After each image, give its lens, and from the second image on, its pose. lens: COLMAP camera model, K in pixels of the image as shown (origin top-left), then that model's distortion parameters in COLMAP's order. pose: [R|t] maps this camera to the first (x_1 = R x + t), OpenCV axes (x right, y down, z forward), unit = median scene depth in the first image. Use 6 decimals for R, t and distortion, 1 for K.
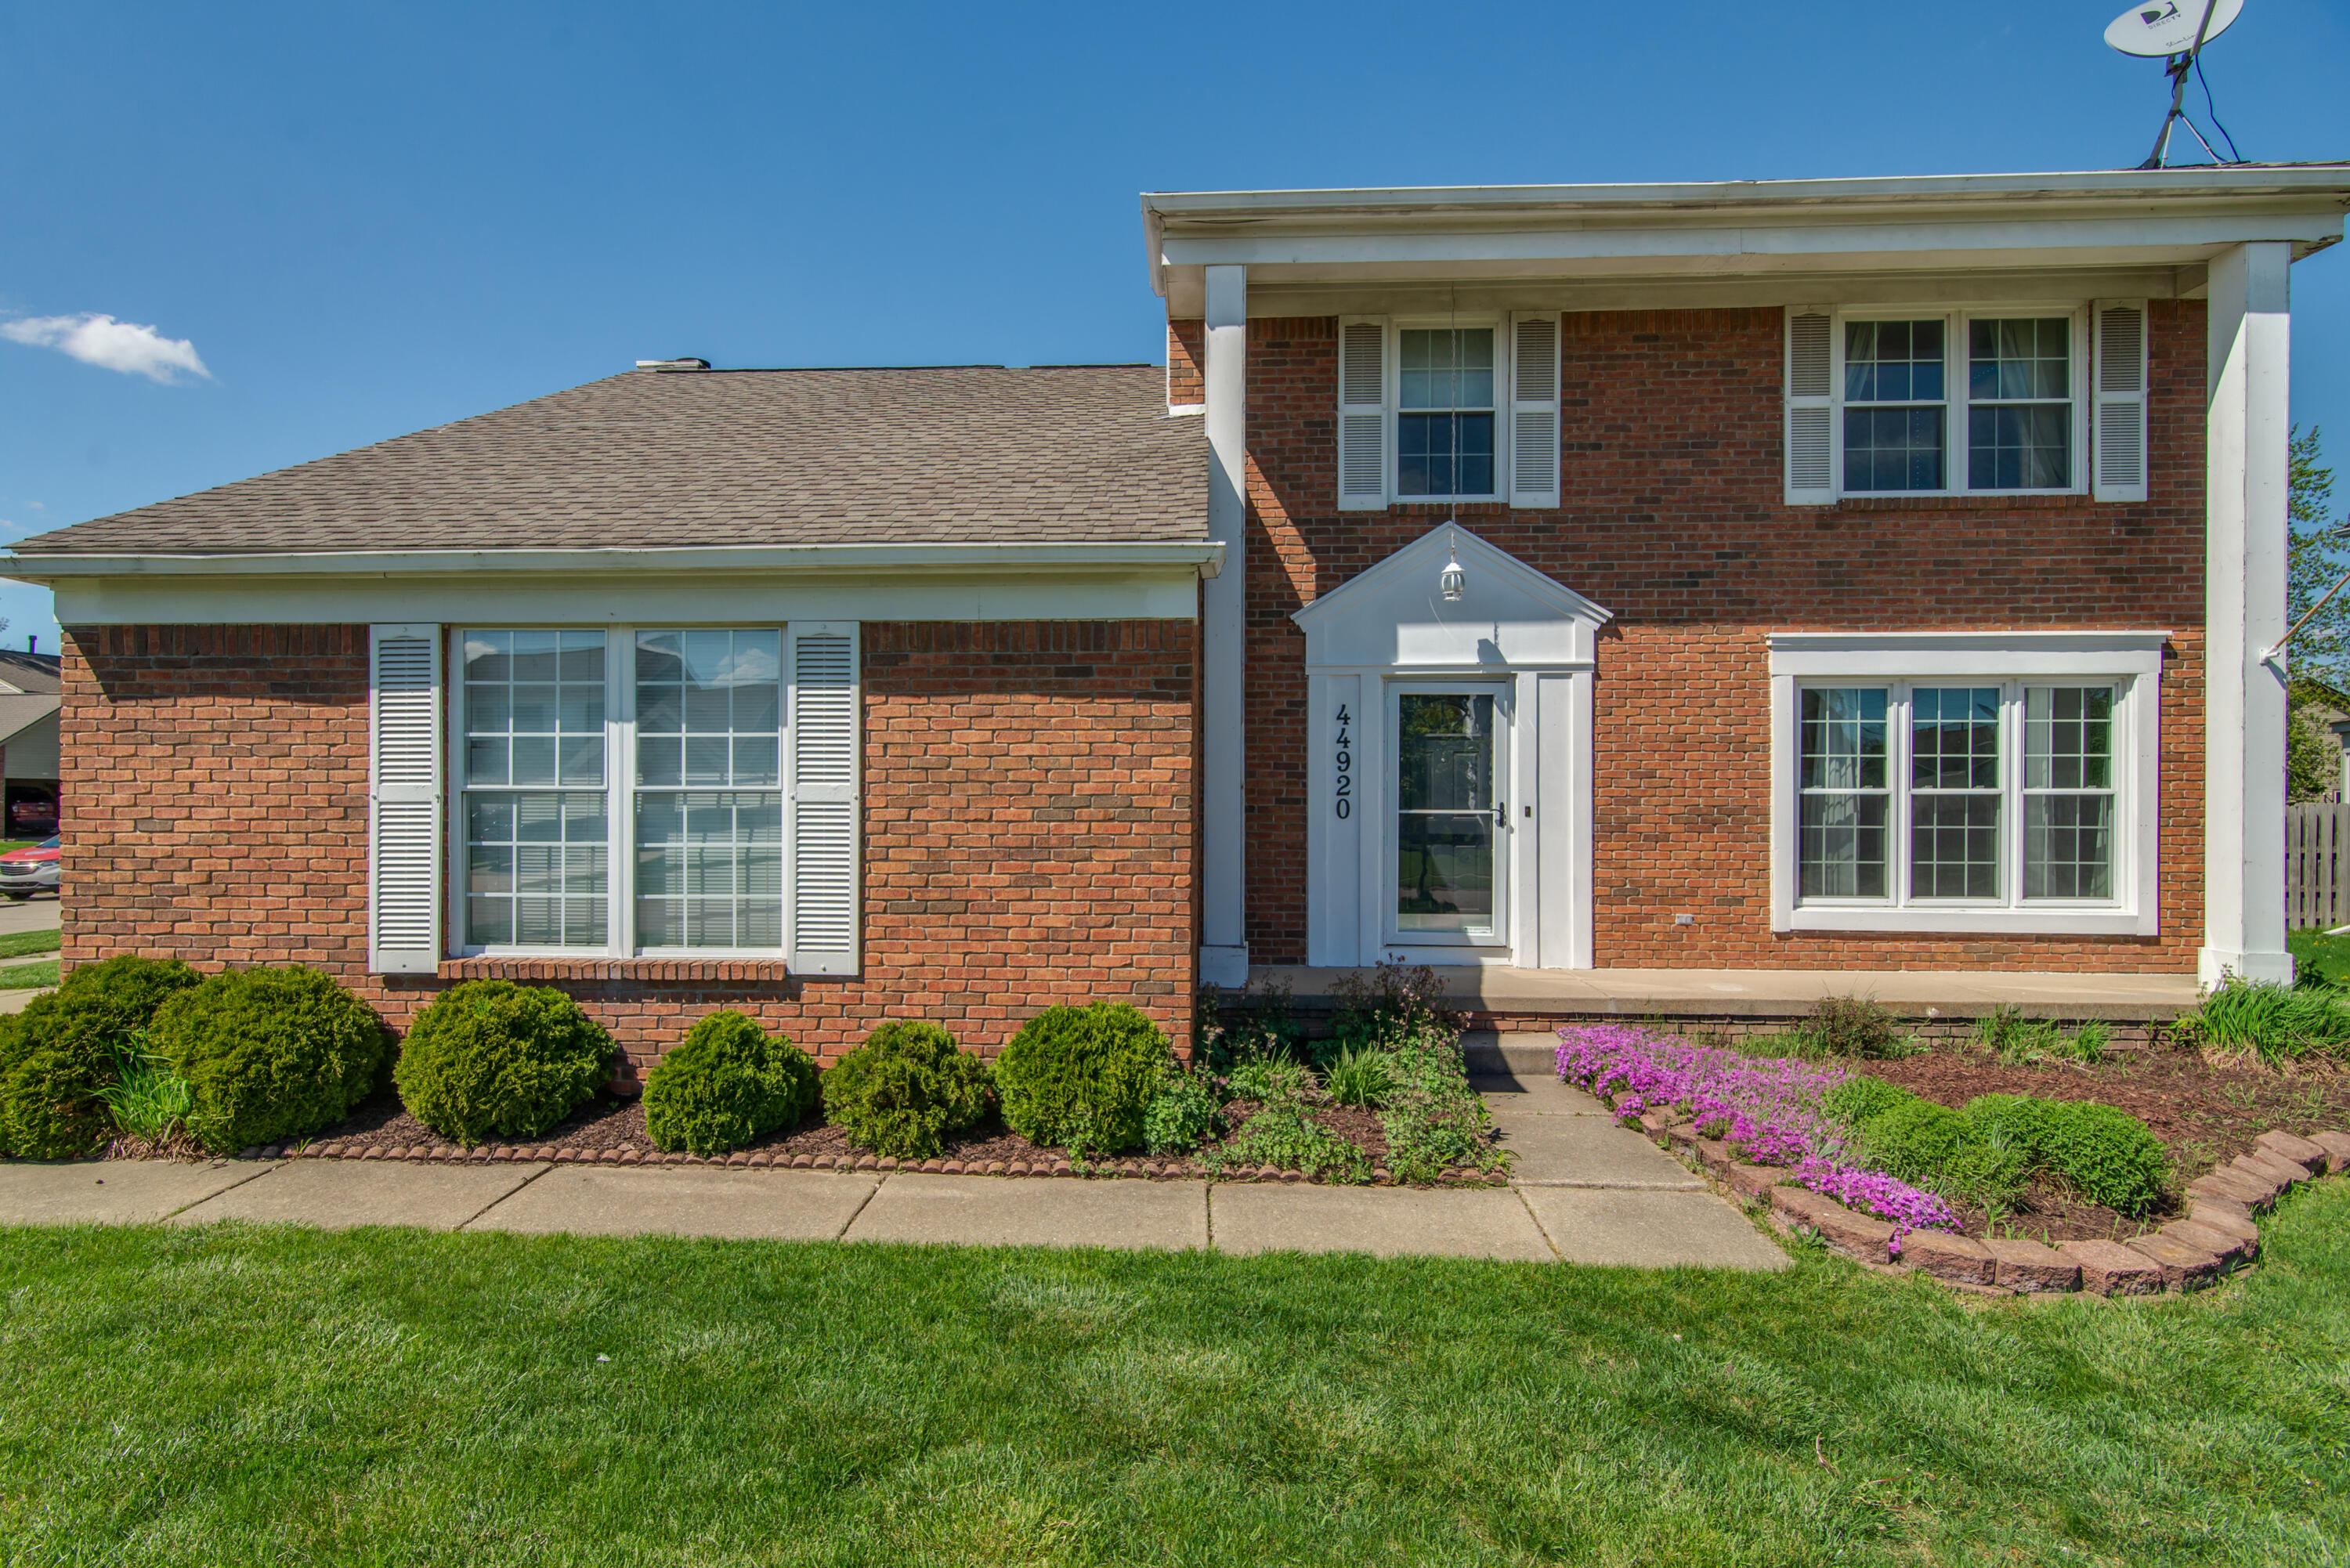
lens RADIAL K [[1166.5, 0, 1209.9], [0, 1166.5, 787.3], [0, 0, 1]] dist [0.003354, 0.000341]
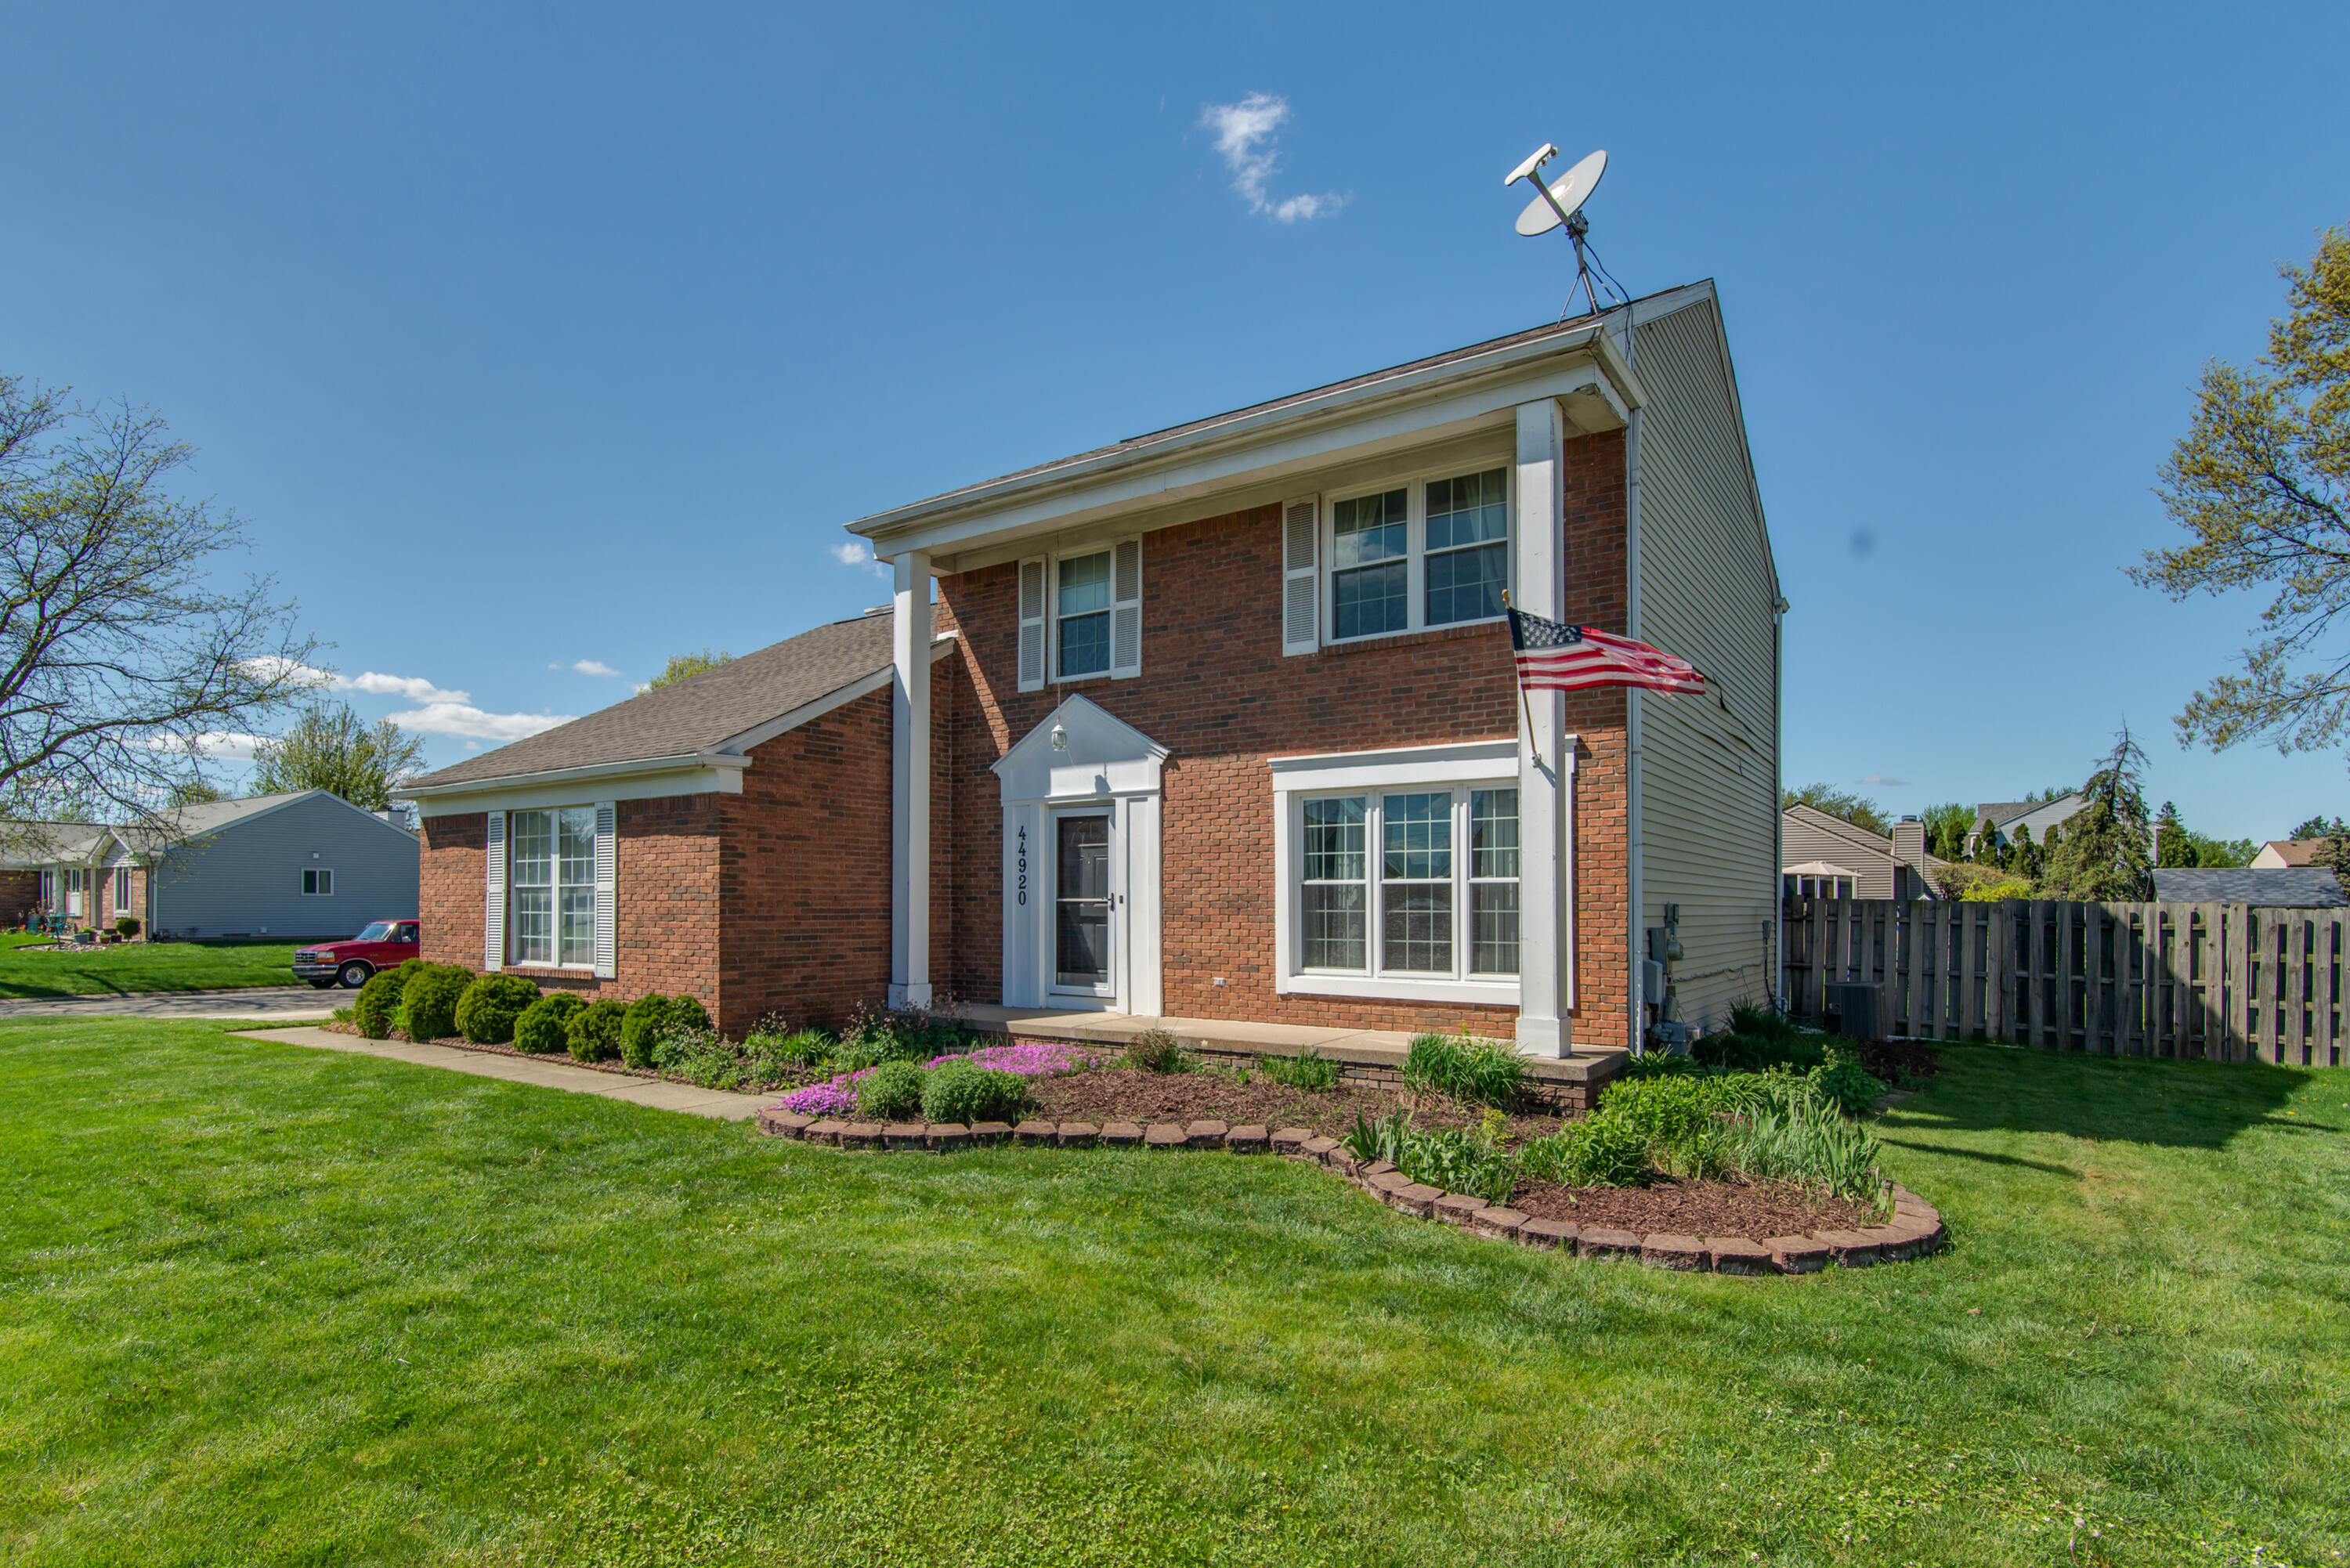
lens RADIAL K [[1159.9, 0, 1169.0], [0, 1159.9, 872.5], [0, 0, 1]] dist [0.001193, 0.000211]
pose [[0.854463, -0.014947, -0.519297, 1.032784], [0.005299, 0.999785, -0.020058, 0.016900], [0.519485, 0.014387, 0.854359, -0.136887]]
